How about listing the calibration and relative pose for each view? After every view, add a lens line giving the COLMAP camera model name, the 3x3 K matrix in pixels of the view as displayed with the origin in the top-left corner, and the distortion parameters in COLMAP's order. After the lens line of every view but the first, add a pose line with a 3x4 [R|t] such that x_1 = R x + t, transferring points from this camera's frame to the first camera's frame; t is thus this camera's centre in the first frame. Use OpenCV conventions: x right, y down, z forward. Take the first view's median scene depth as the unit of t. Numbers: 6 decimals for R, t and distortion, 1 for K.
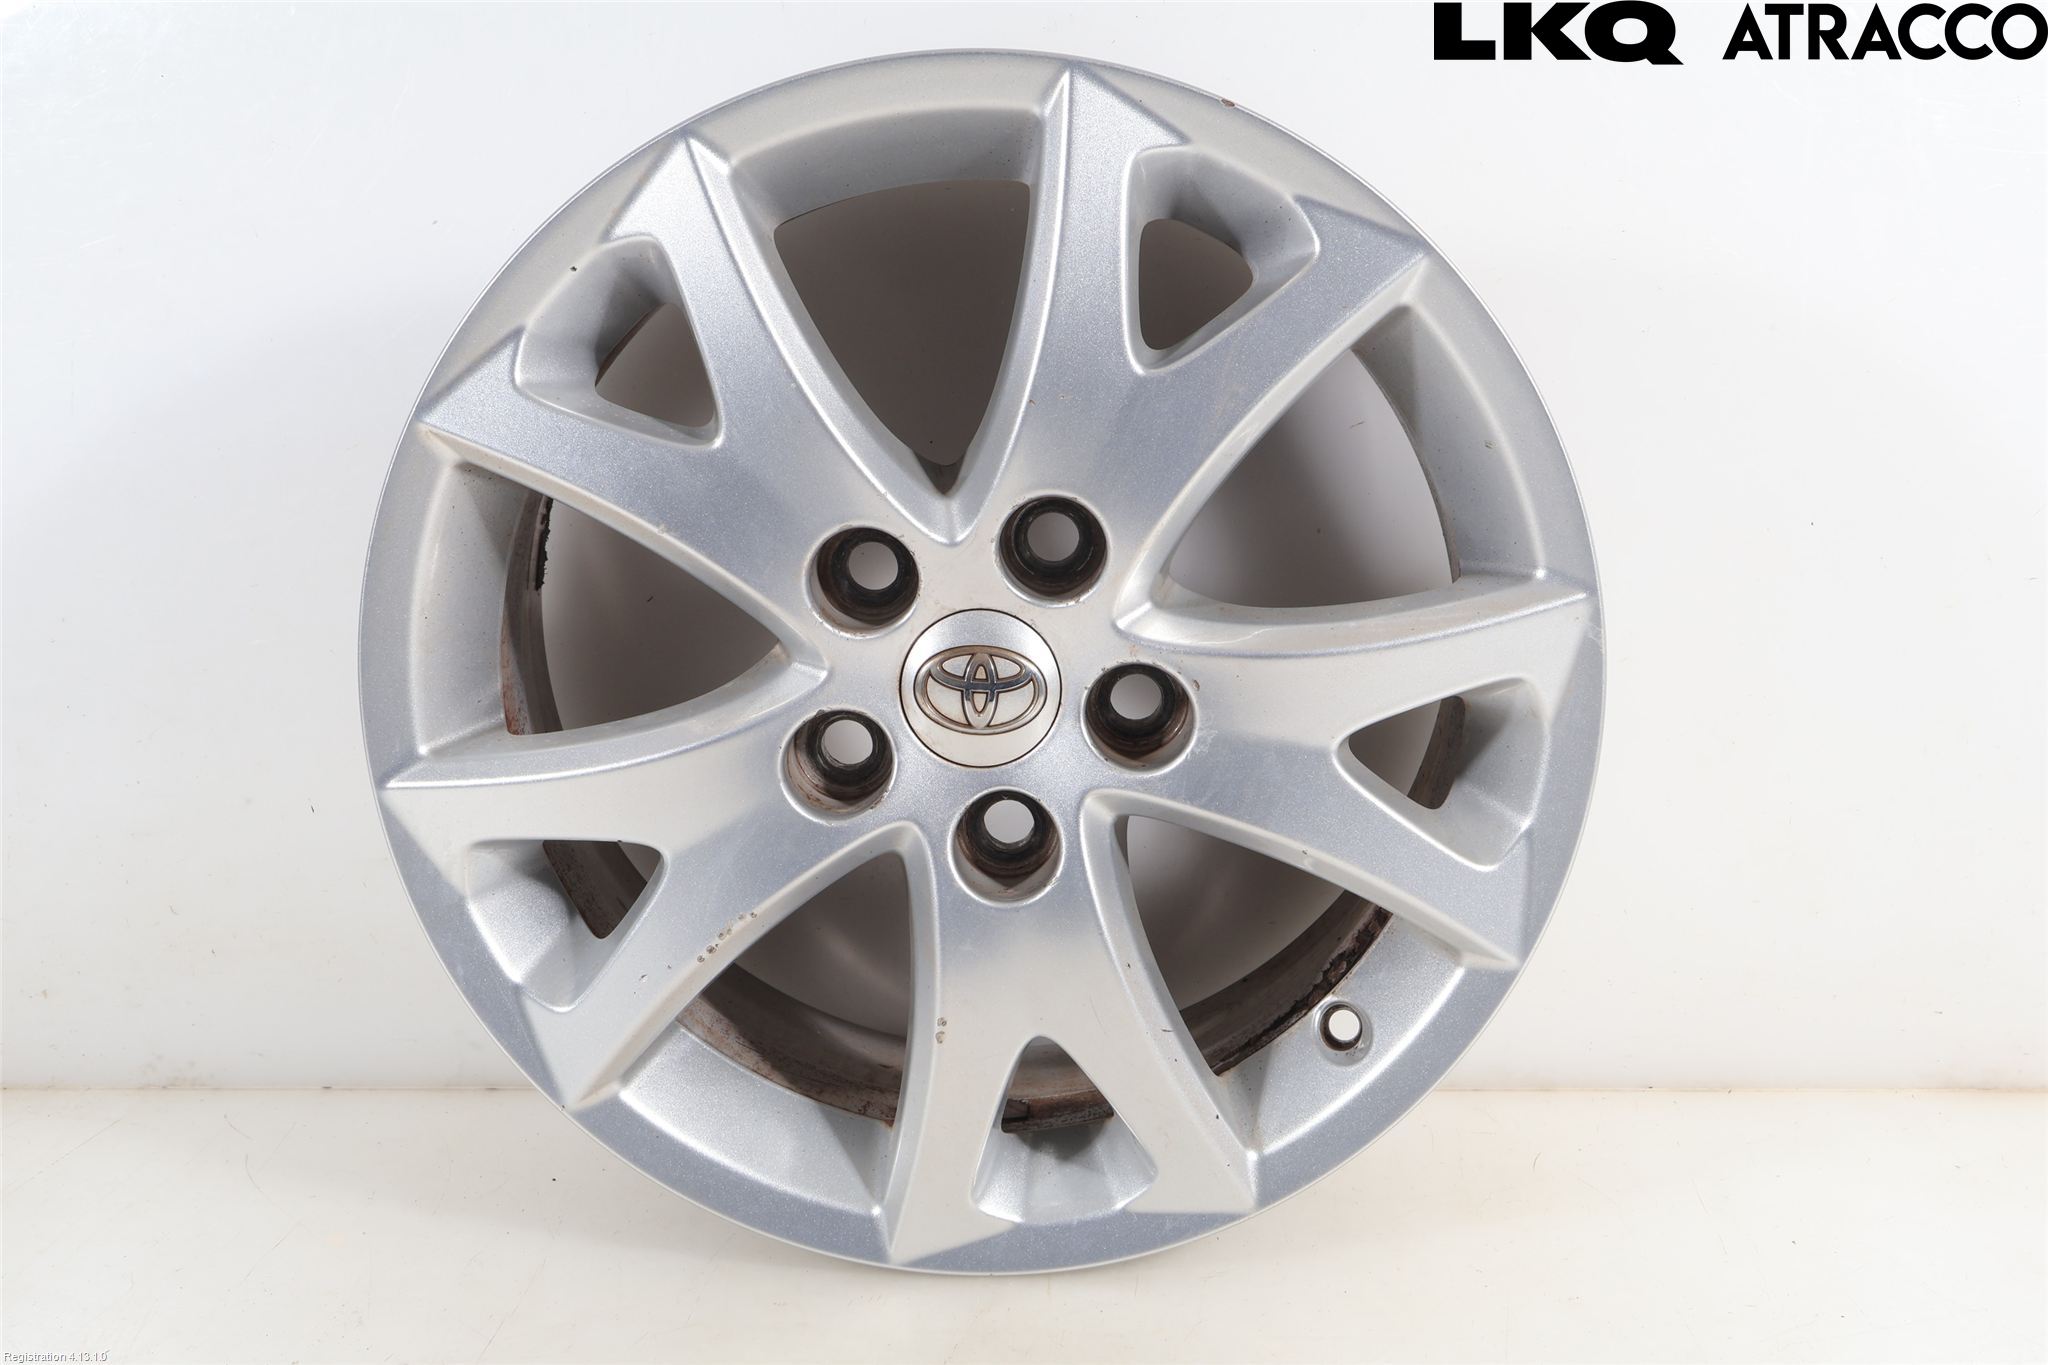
lens RADIAL K [[2257.1, 0, 1011.9], [0, 2257.1, 688.2], [0, 0, 1]] dist [0.004324, 0.000000]
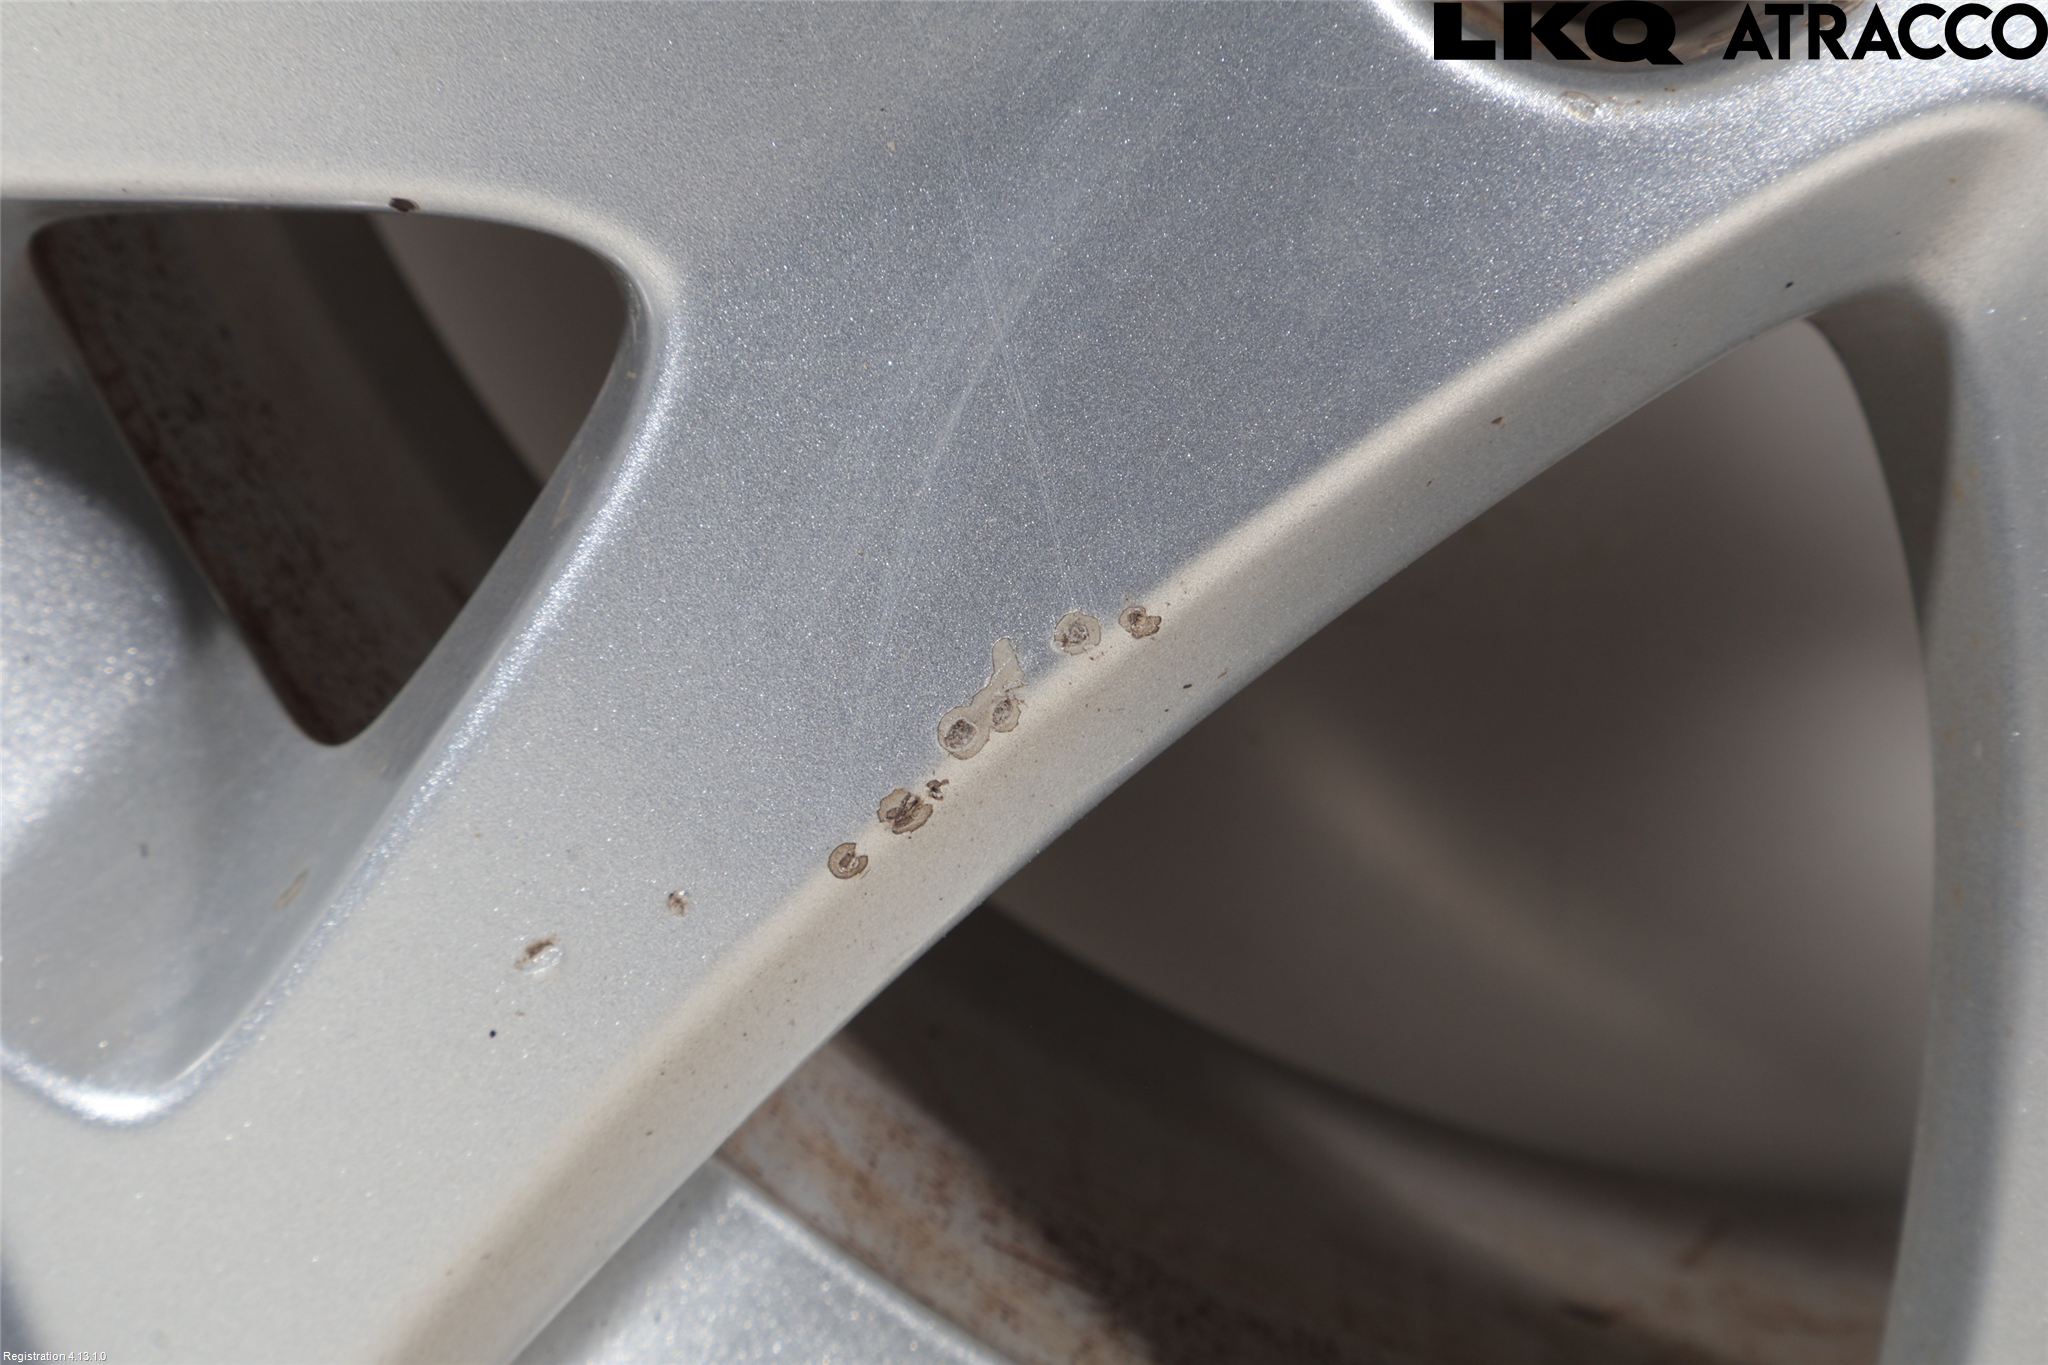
lens RADIAL K [[4685.4, 0, 1028.4], [0, 4685.4, 685.7], [0, 0, 1]] dist [0.083351, 0.000000]
pose [[0.997449, 0.013996, -0.069998, -0.093669], [-0.007489, 0.995696, 0.092374, 0.068208], [0.070990, -0.091614, 0.993261, 0.604112]]
